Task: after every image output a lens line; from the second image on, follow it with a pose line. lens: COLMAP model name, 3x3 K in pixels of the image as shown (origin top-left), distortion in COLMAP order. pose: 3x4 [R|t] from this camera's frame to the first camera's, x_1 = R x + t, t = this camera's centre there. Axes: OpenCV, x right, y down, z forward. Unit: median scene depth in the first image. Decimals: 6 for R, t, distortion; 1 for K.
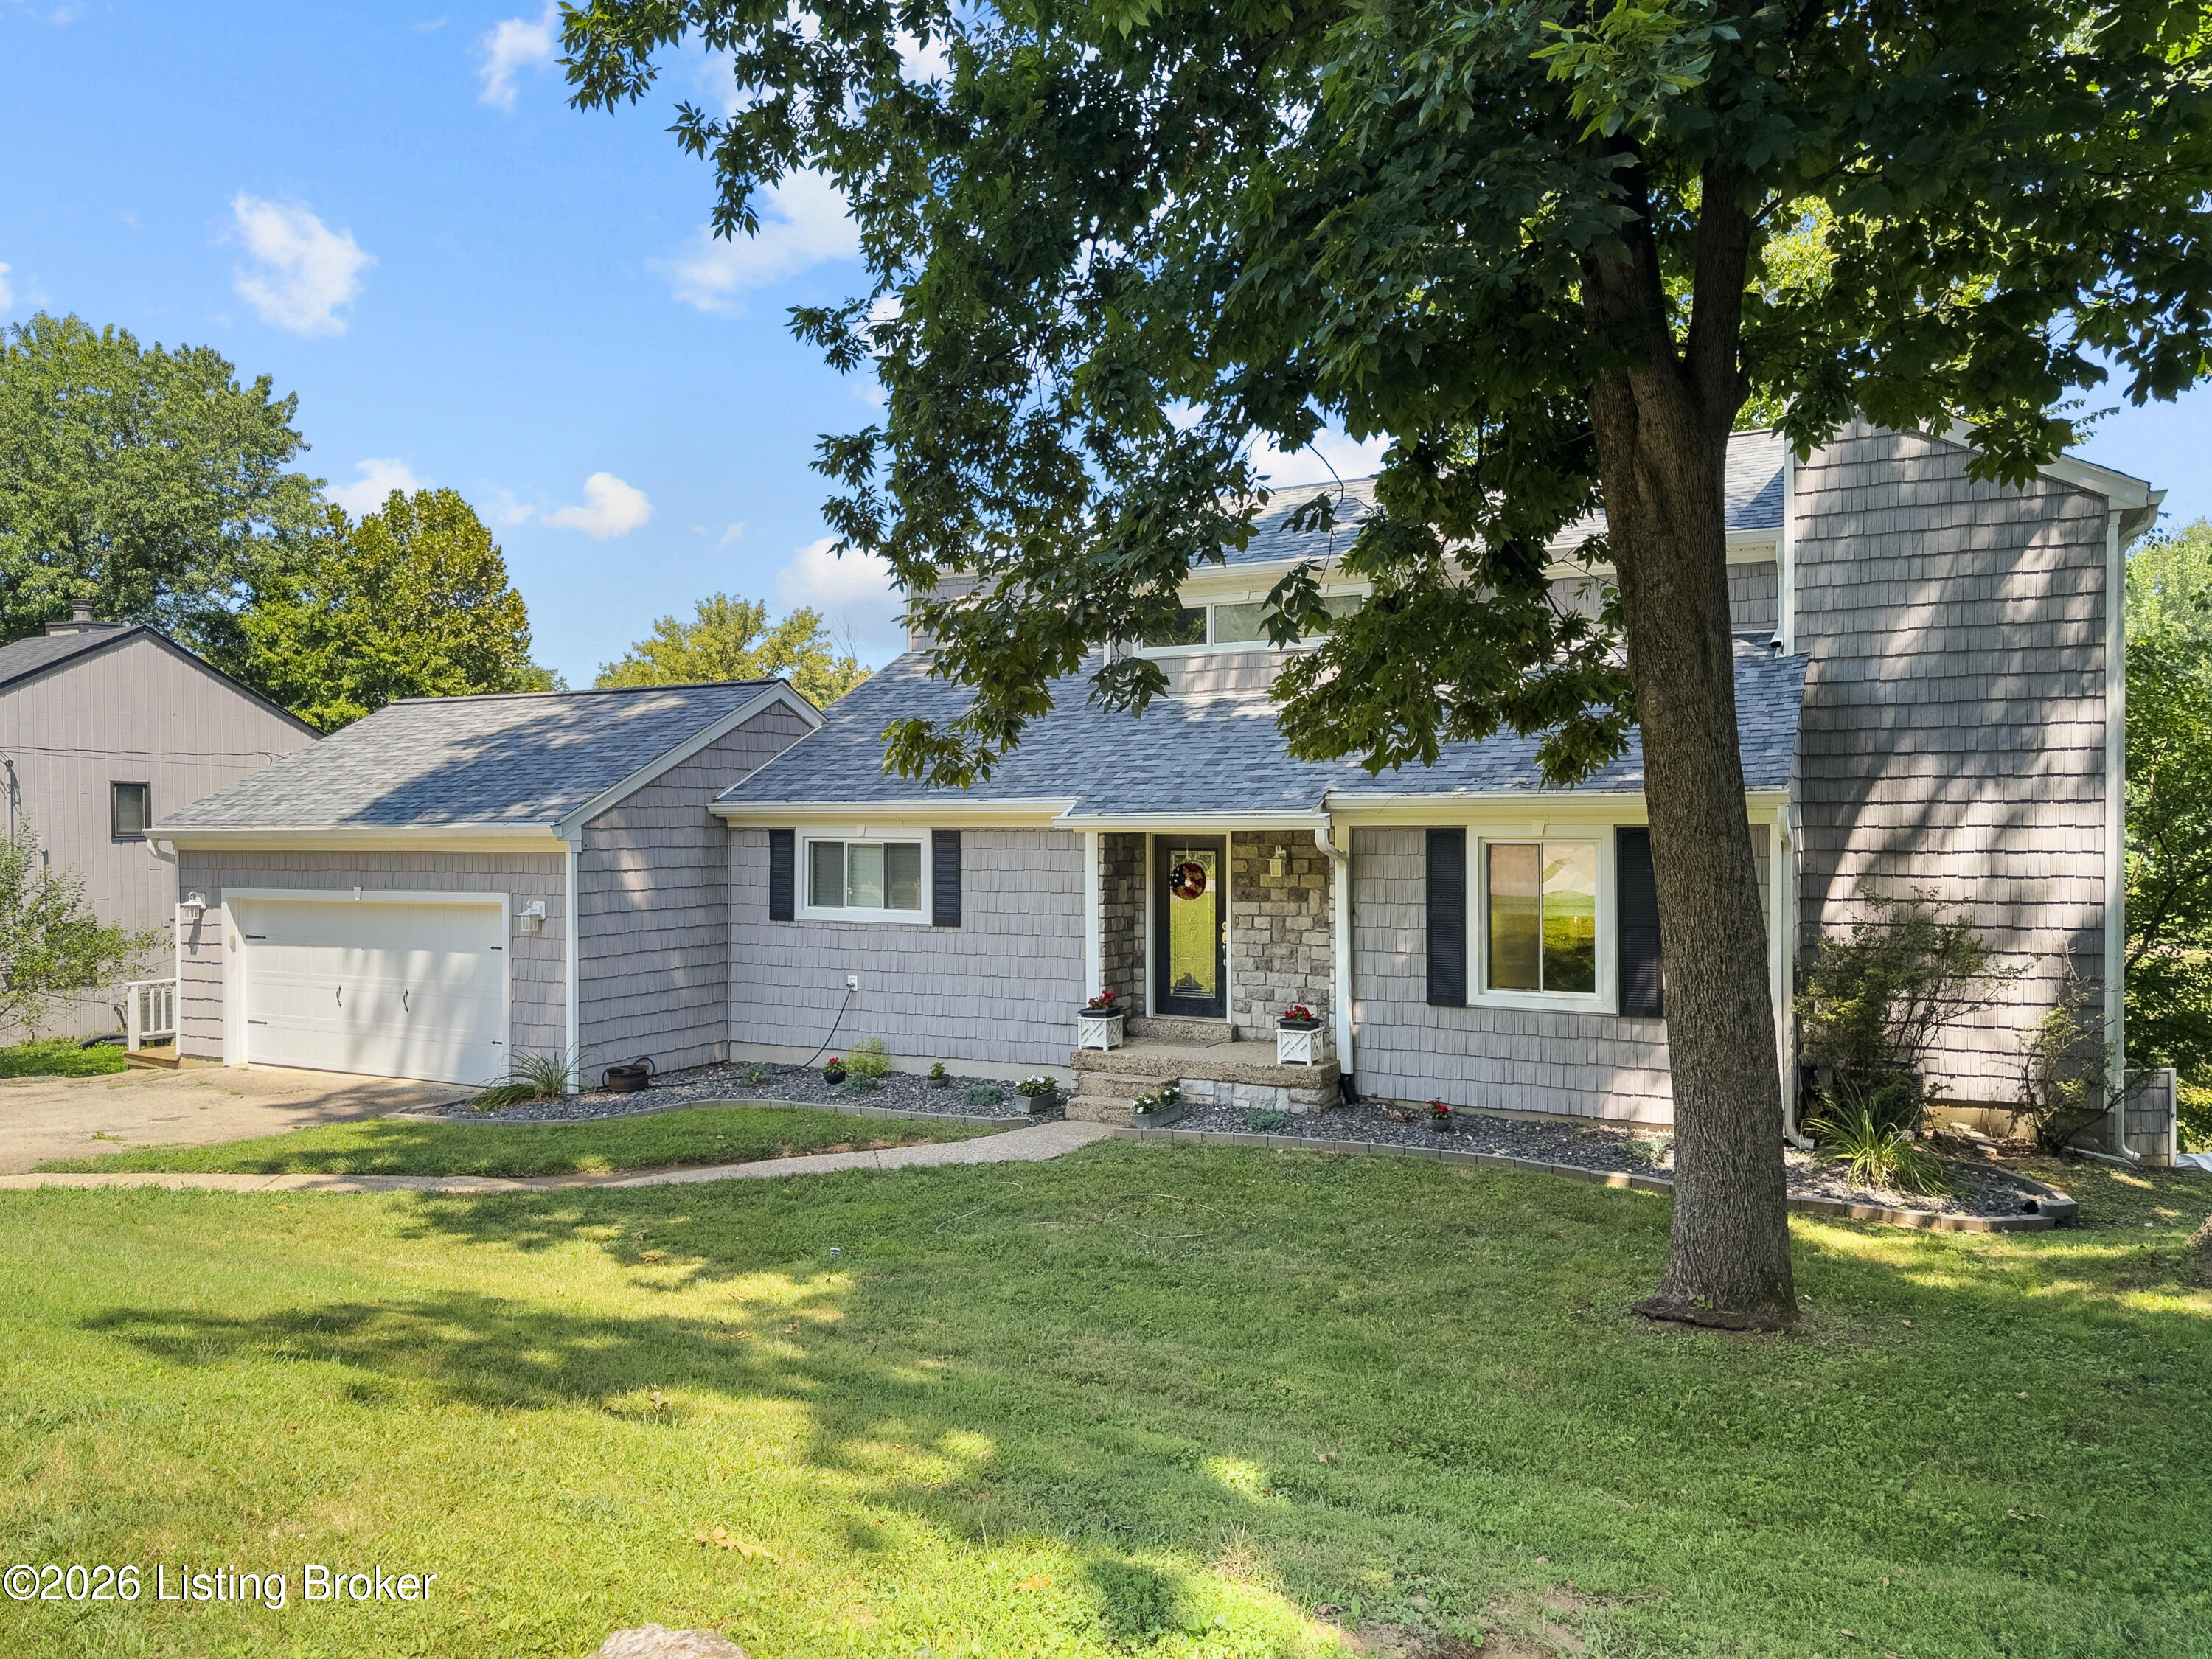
lens RADIAL K [[1553.1, 0, 1112.0], [0, 1553.1, 832.0], [0, 0, 1]] dist [0.077211, -0.087022]
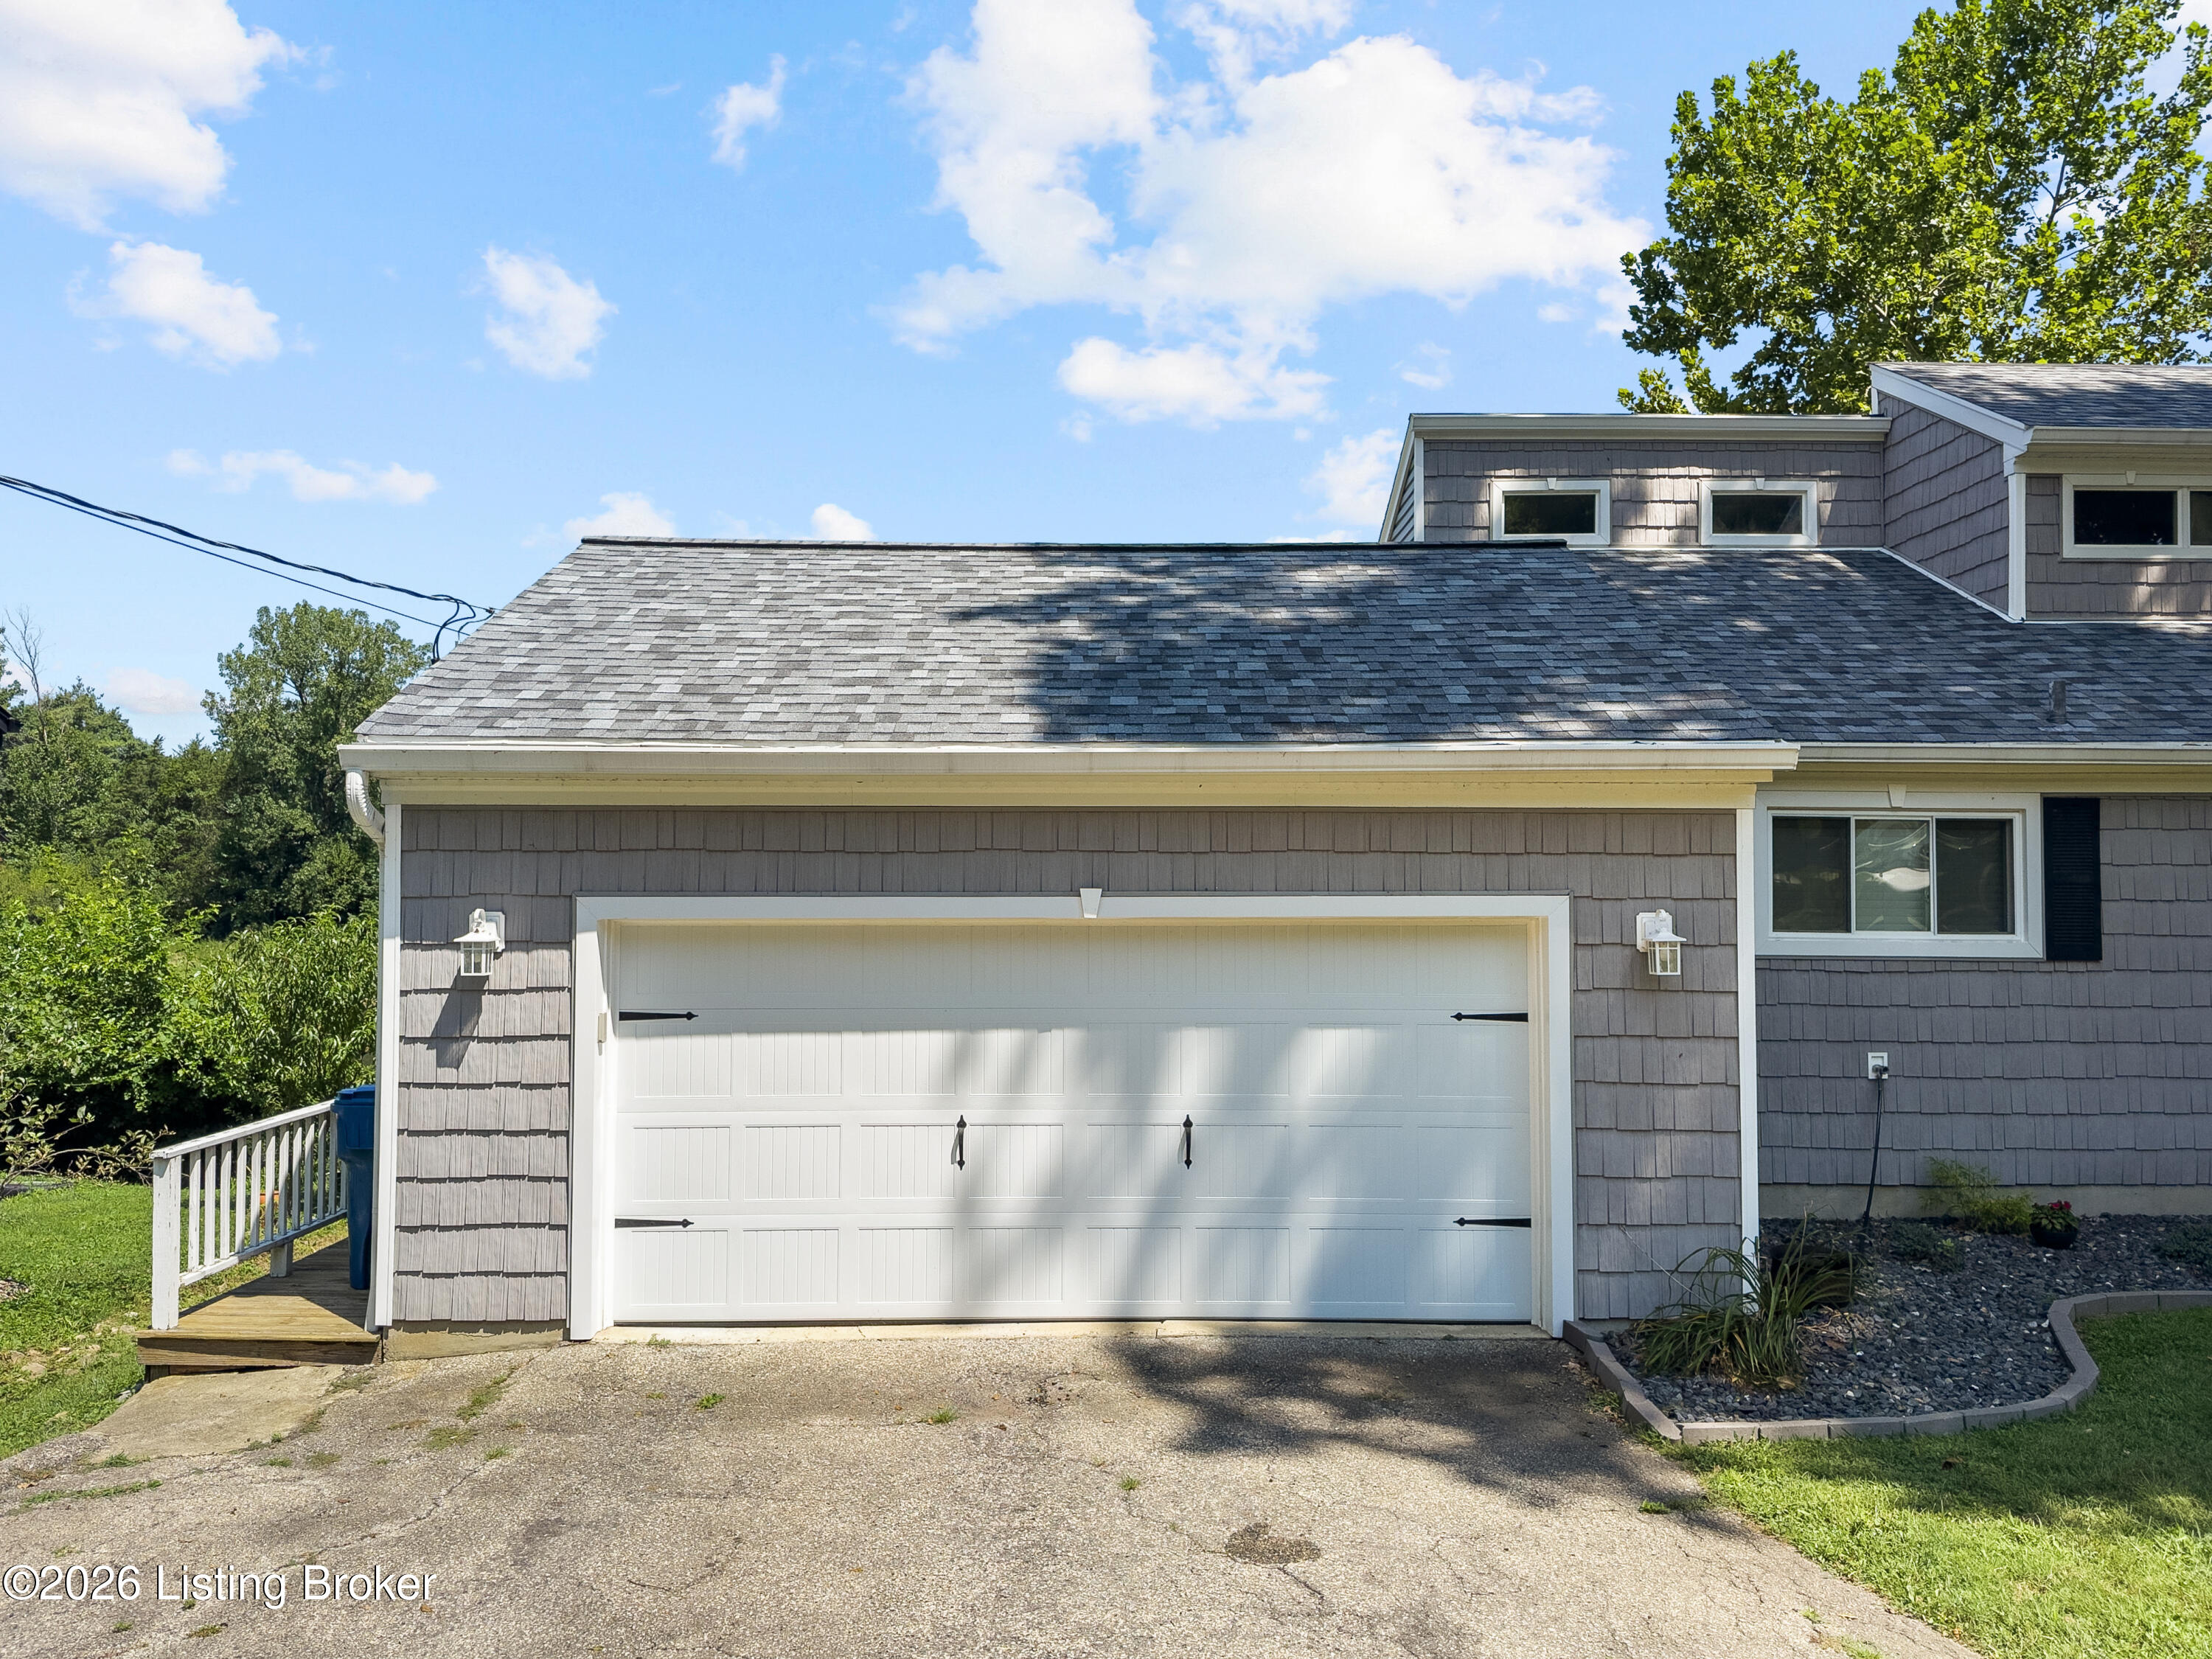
lens RADIAL K [[1553.1, 0, 1103.8], [0, 1553.1, 835.6], [0, 0, 1]] dist [0.077211, -0.087022]
pose [[0.877806, 0.023583, 0.478435, -0.753174], [-0.005097, 0.999191, -0.039900, 0.041116], [-0.478989, 0.032586, 0.877216, 0.683445]]
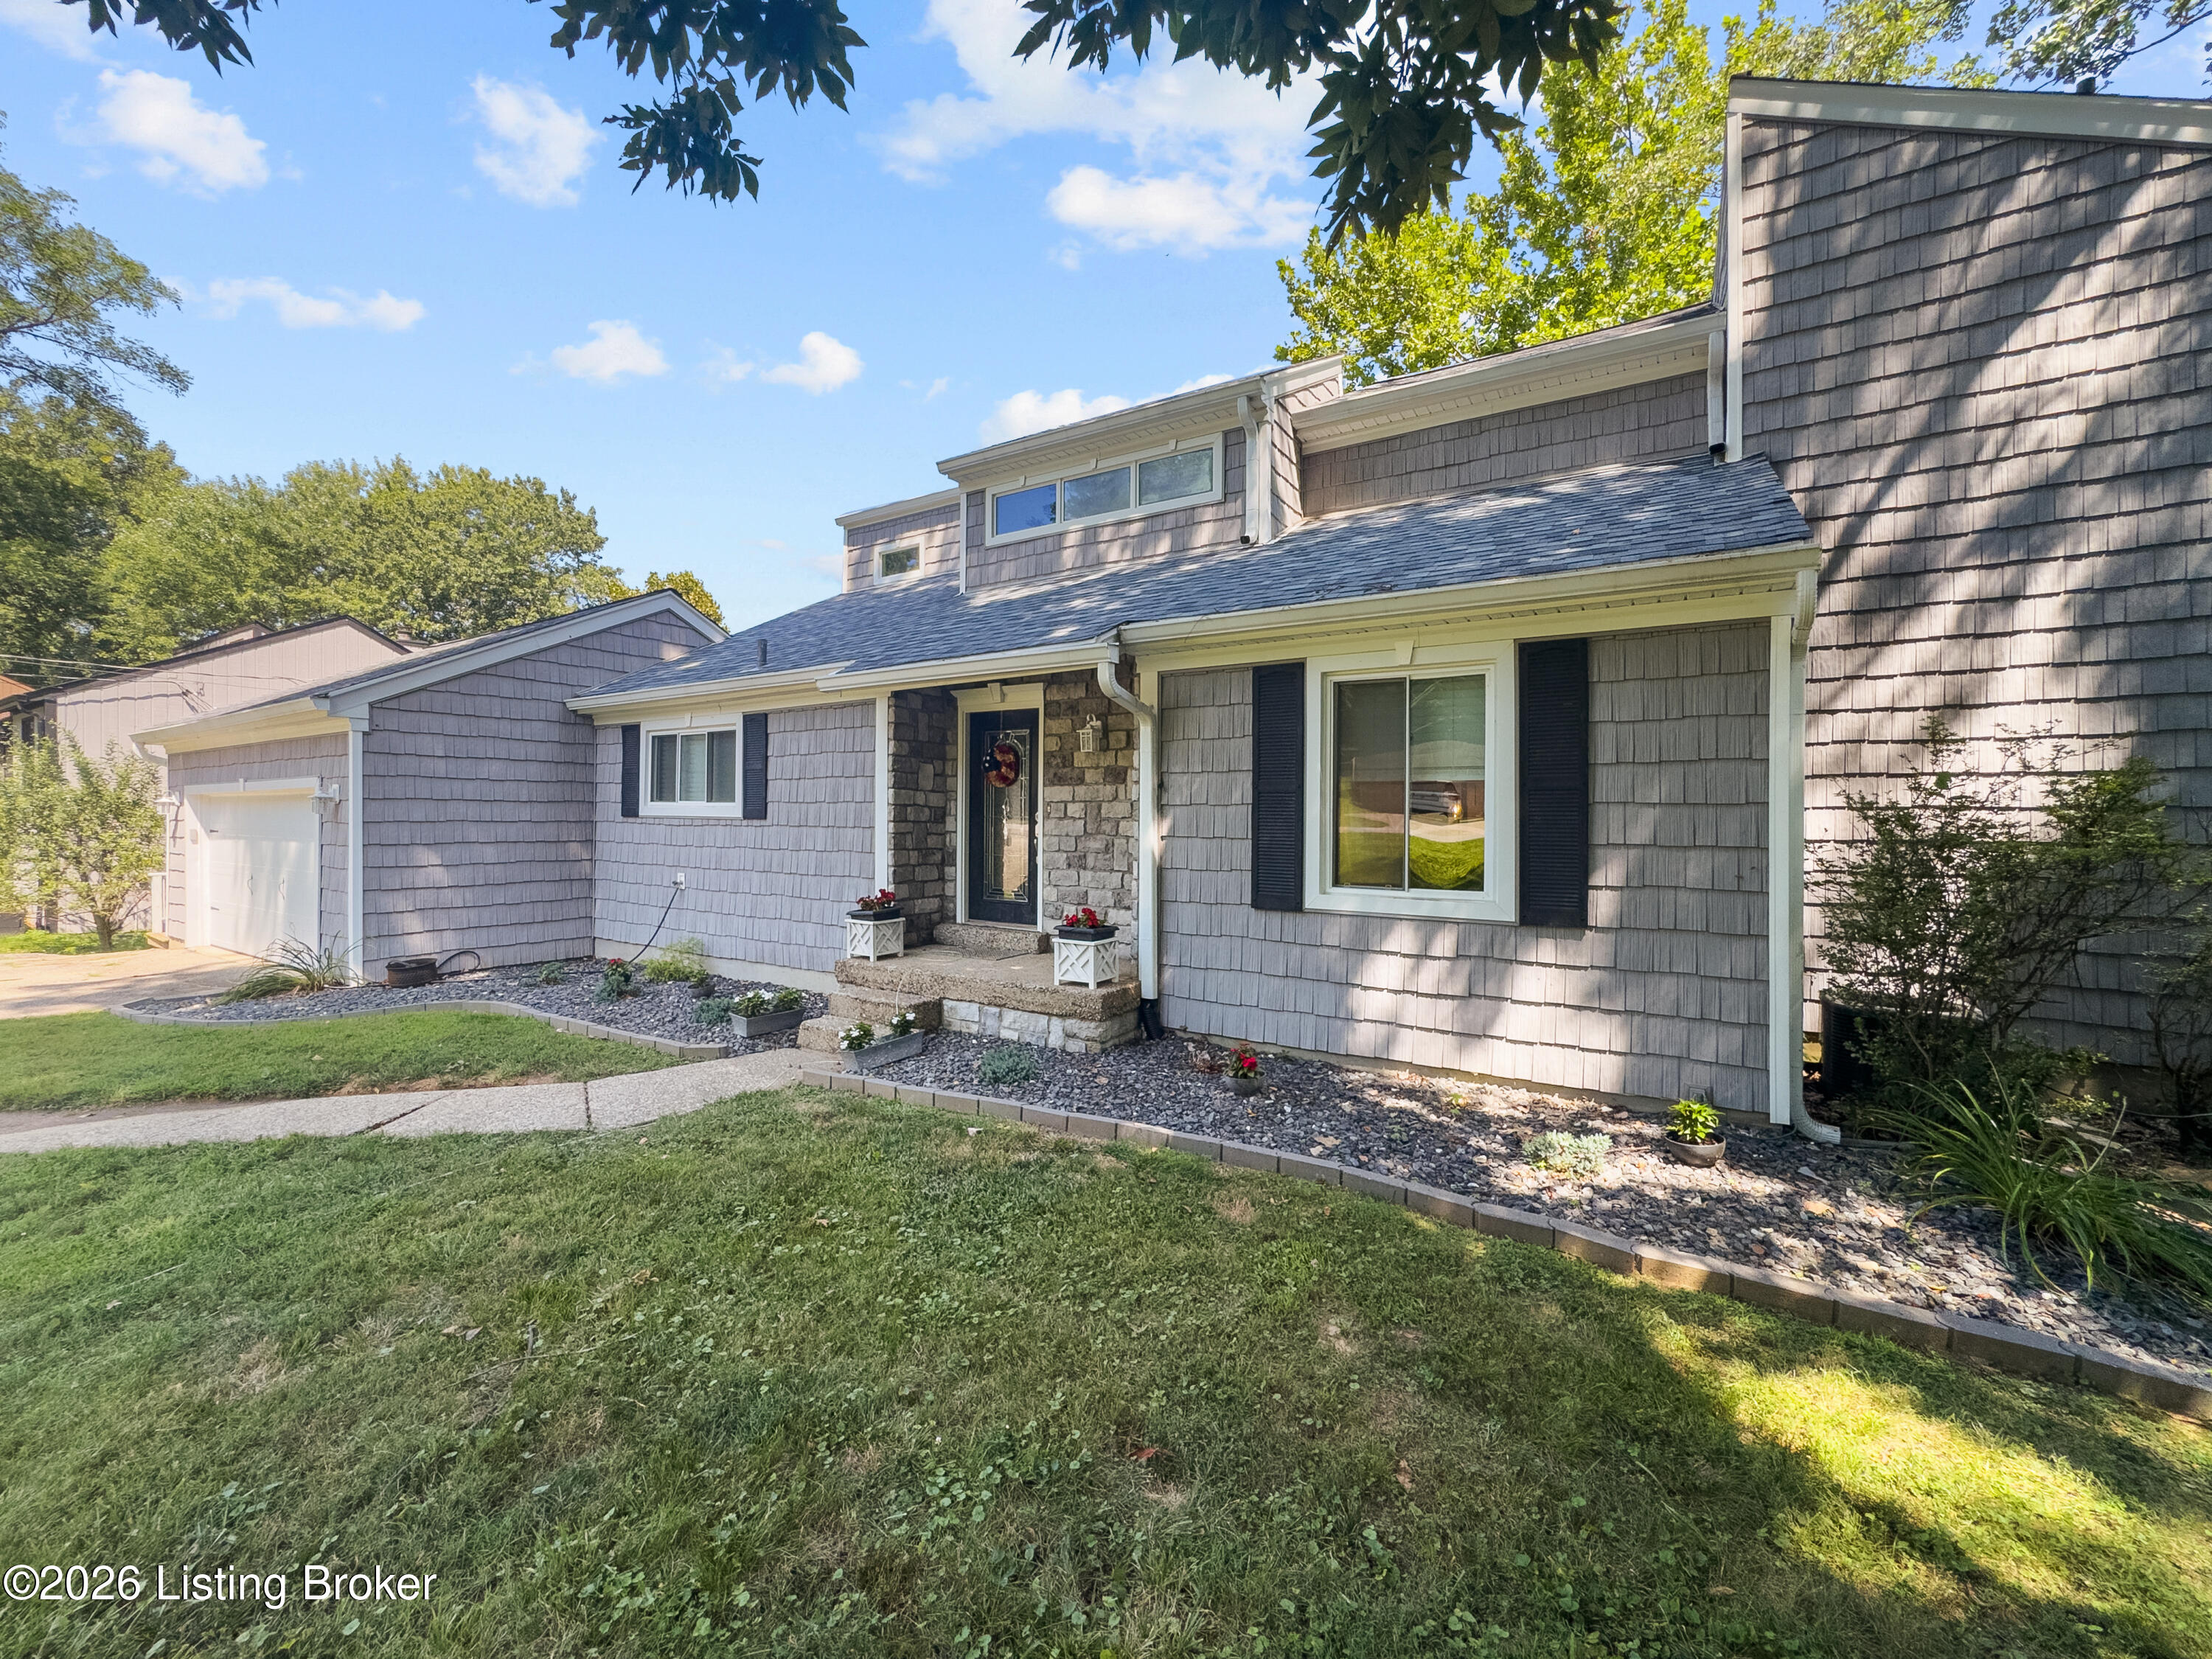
lens RADIAL K [[907.0, 0, 1110.1], [0, 907.0, 818.0], [0, 0, 1]] dist [-0.035176, 0.014641]
pose [[0.996662, 0.010499, -0.080957, 0.152309], [-0.011068, 0.999917, -0.006584, 0.064394], [0.080881, 0.007458, 0.996696, 0.512379]]
